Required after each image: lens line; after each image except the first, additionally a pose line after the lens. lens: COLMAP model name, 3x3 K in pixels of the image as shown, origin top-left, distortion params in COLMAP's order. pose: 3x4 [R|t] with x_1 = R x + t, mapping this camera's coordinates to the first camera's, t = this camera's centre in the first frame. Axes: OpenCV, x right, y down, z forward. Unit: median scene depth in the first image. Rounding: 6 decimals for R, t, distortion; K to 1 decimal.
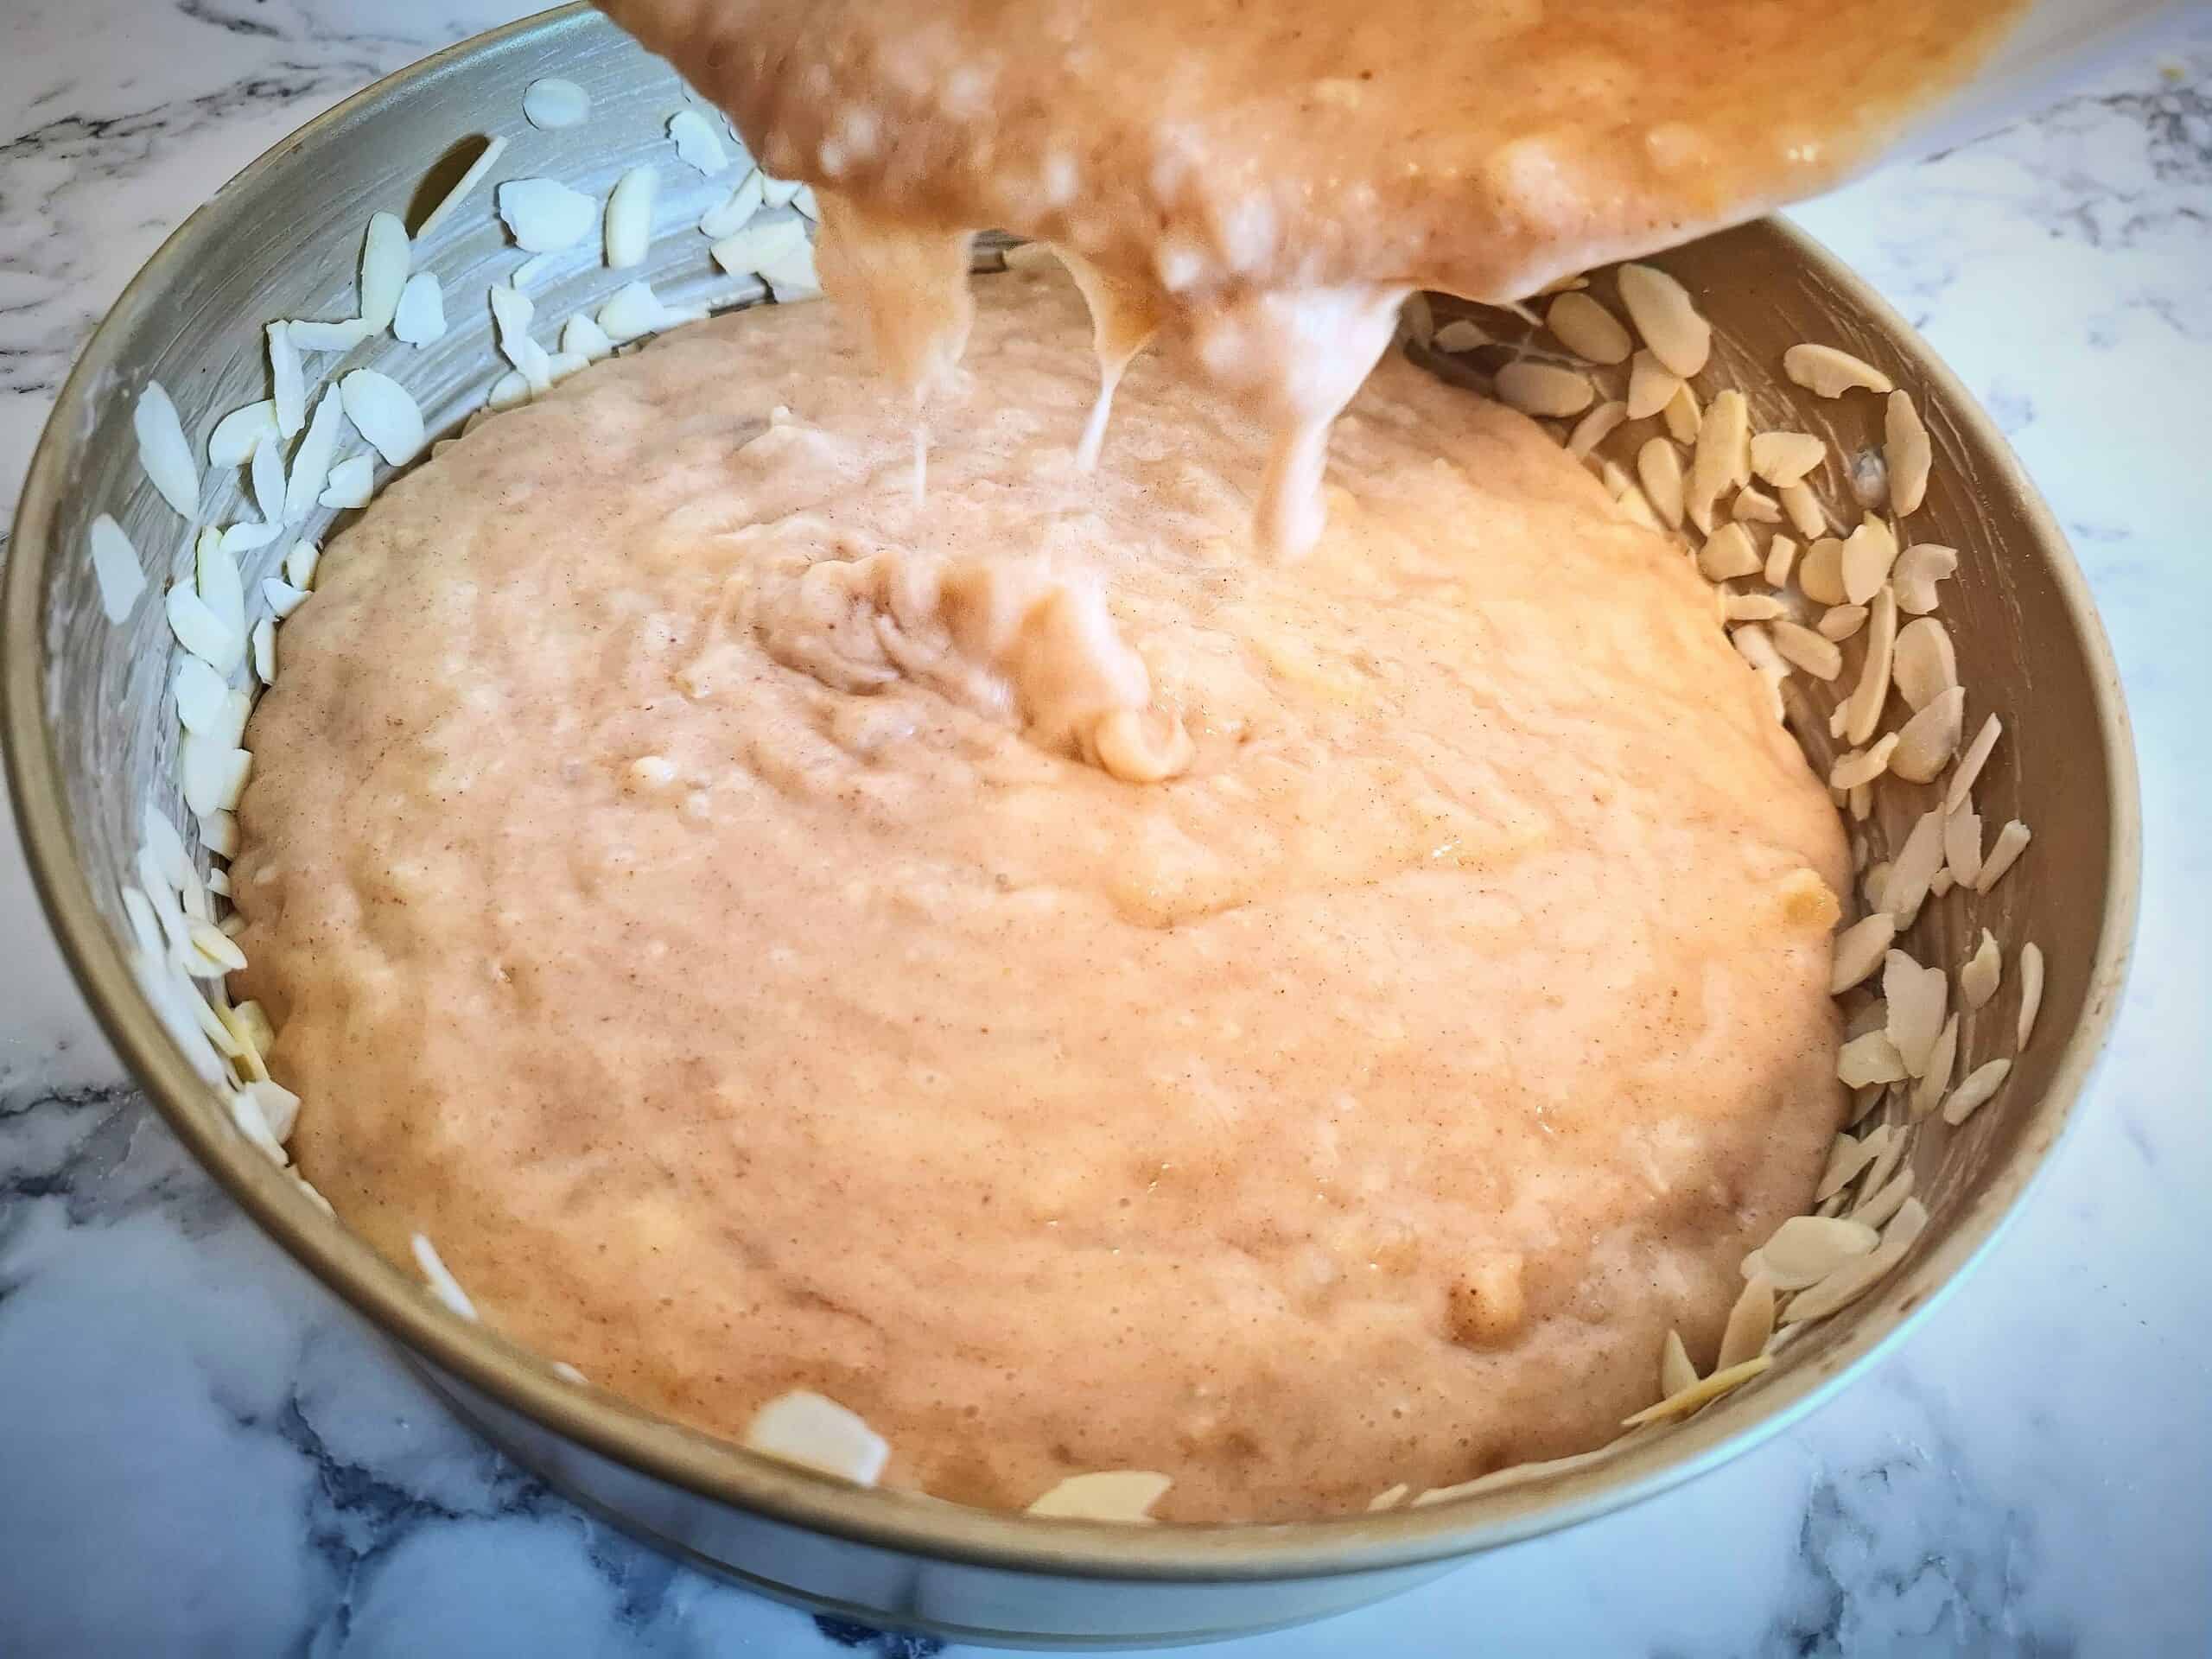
lens RADIAL K [[1511.9, 0, 1106.0], [0, 1511.9, 829.5], [0, 0, 1]] dist [-0.033260, 0.017678]
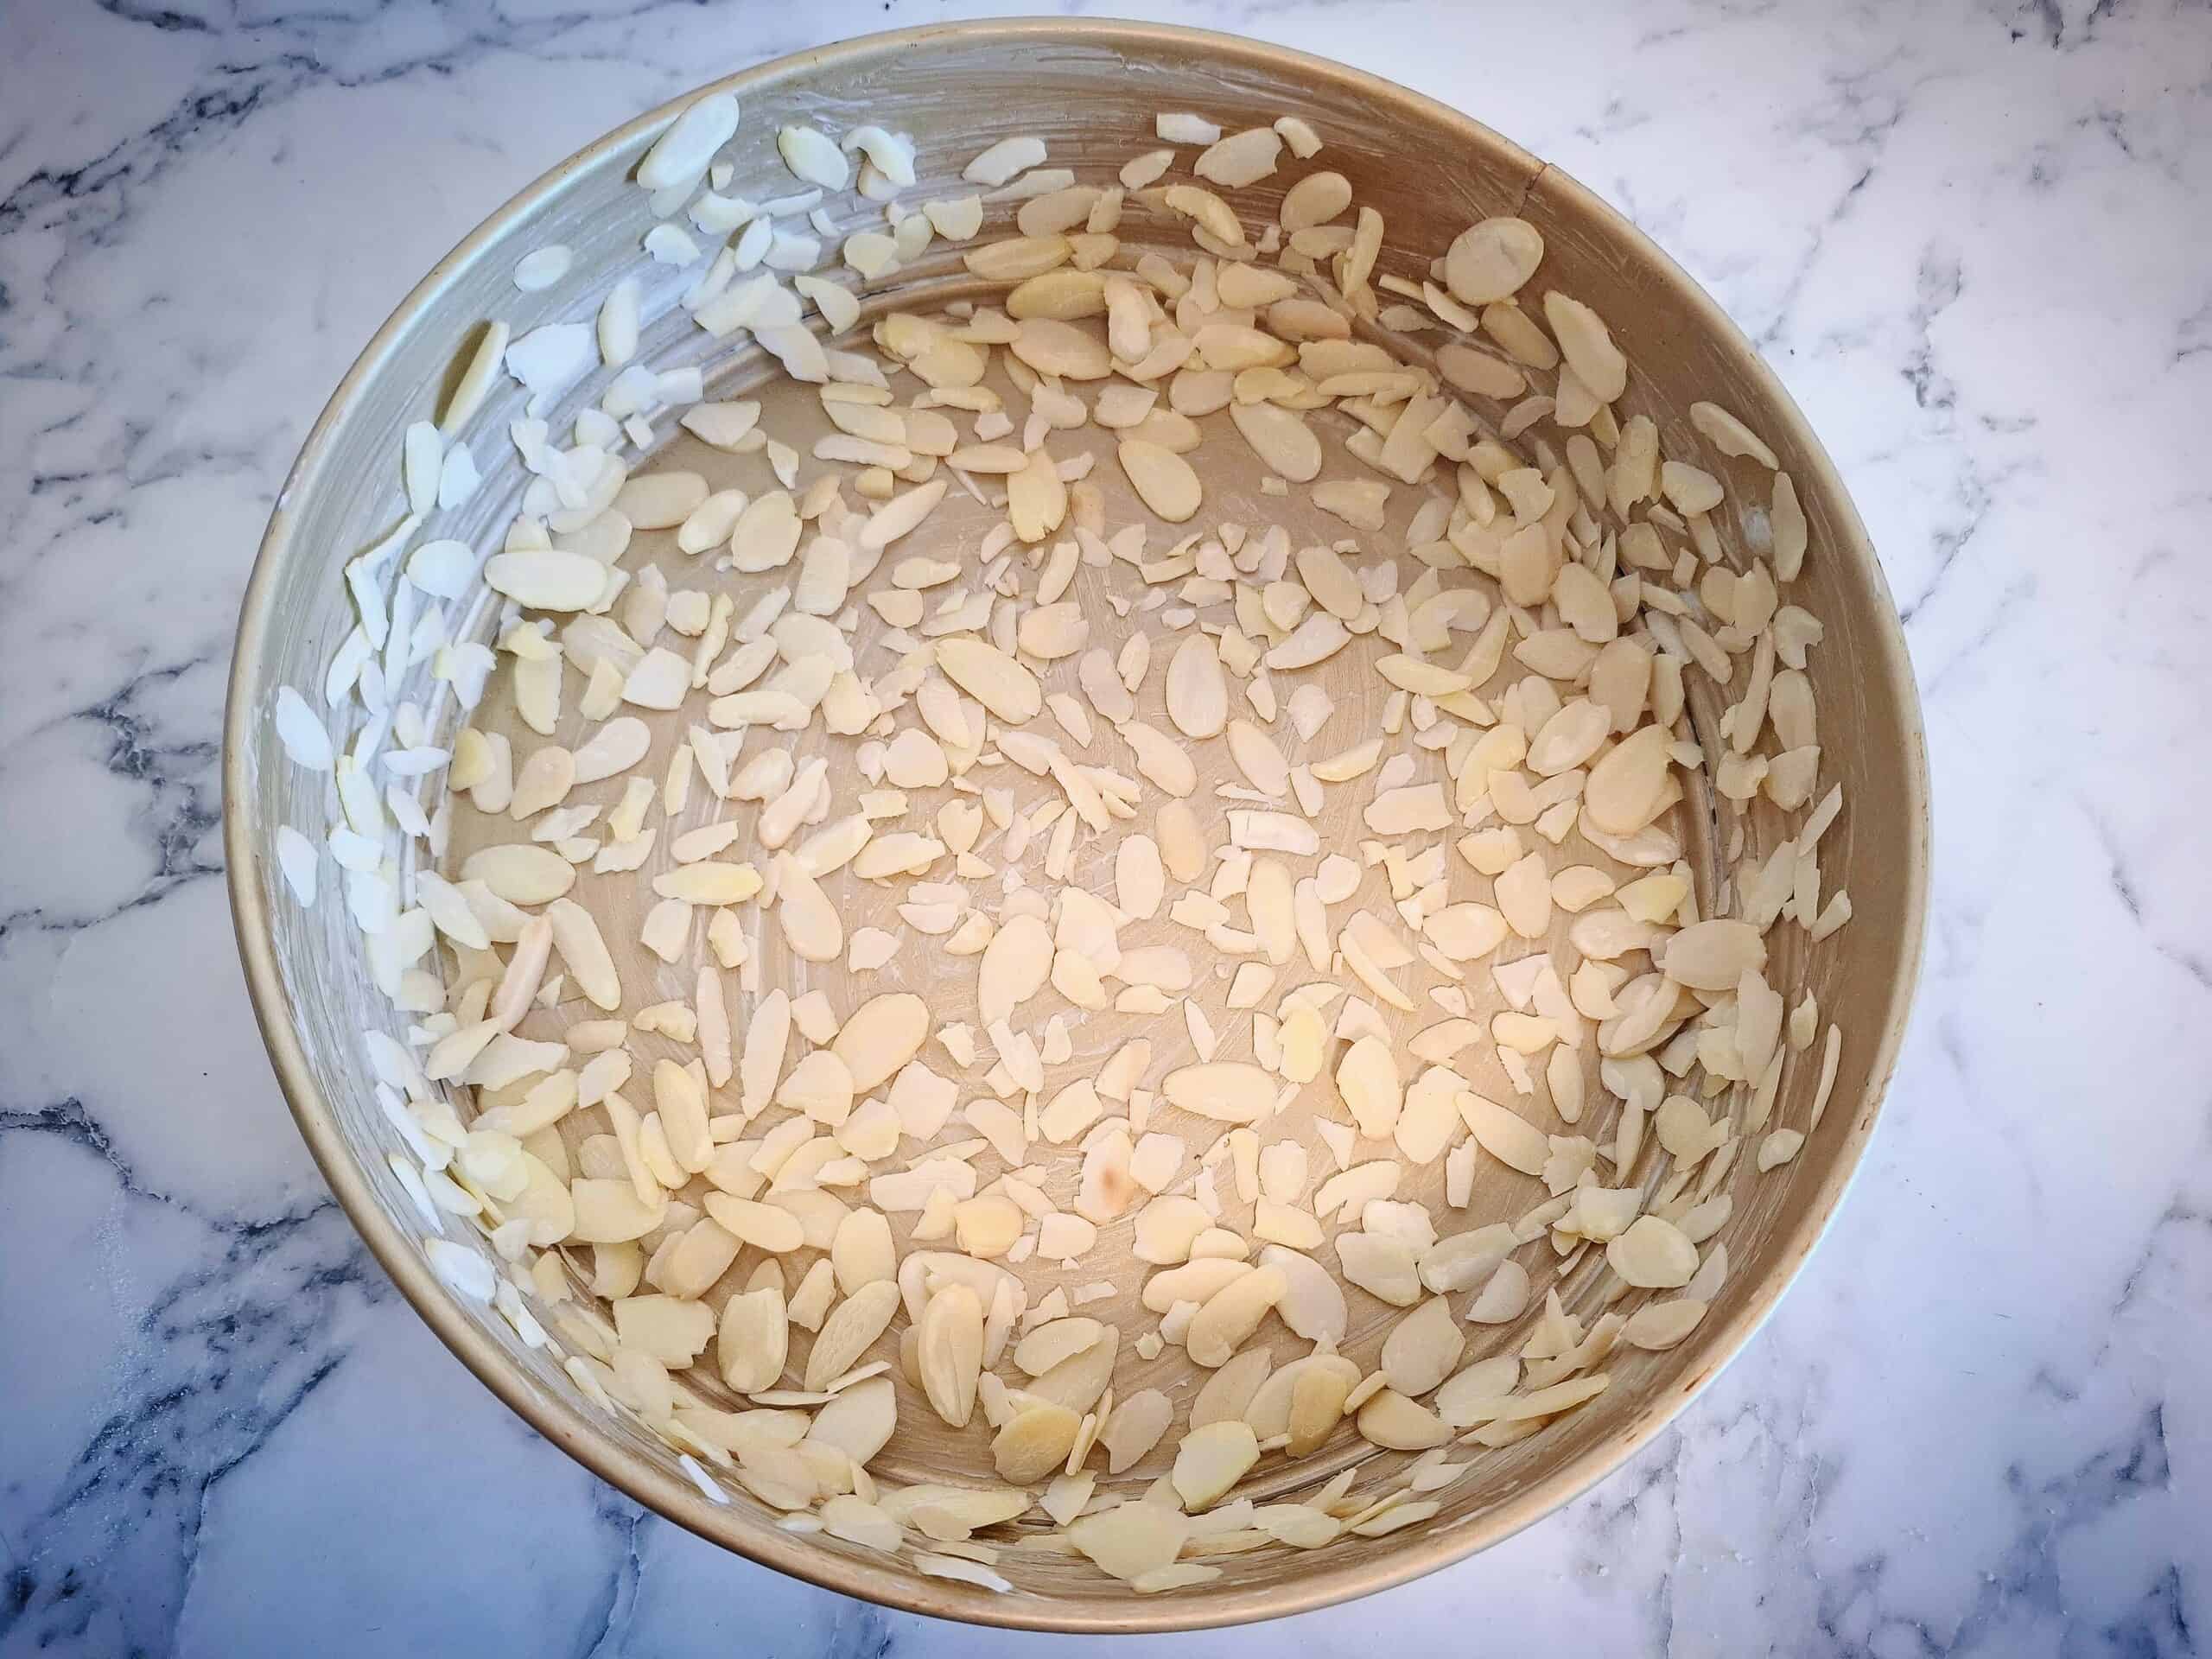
lens RADIAL K [[1464.1, 0, 1101.9], [0, 1464.1, 828.8], [0, 0, 1]] dist [-0.004617, -0.003061]
pose [[0.996611, -0.079610, -0.020694, 0.020148], [0.082213, 0.955913, 0.281908, -0.339807], [-0.002661, -0.282654, 0.959218, -0.108439]]
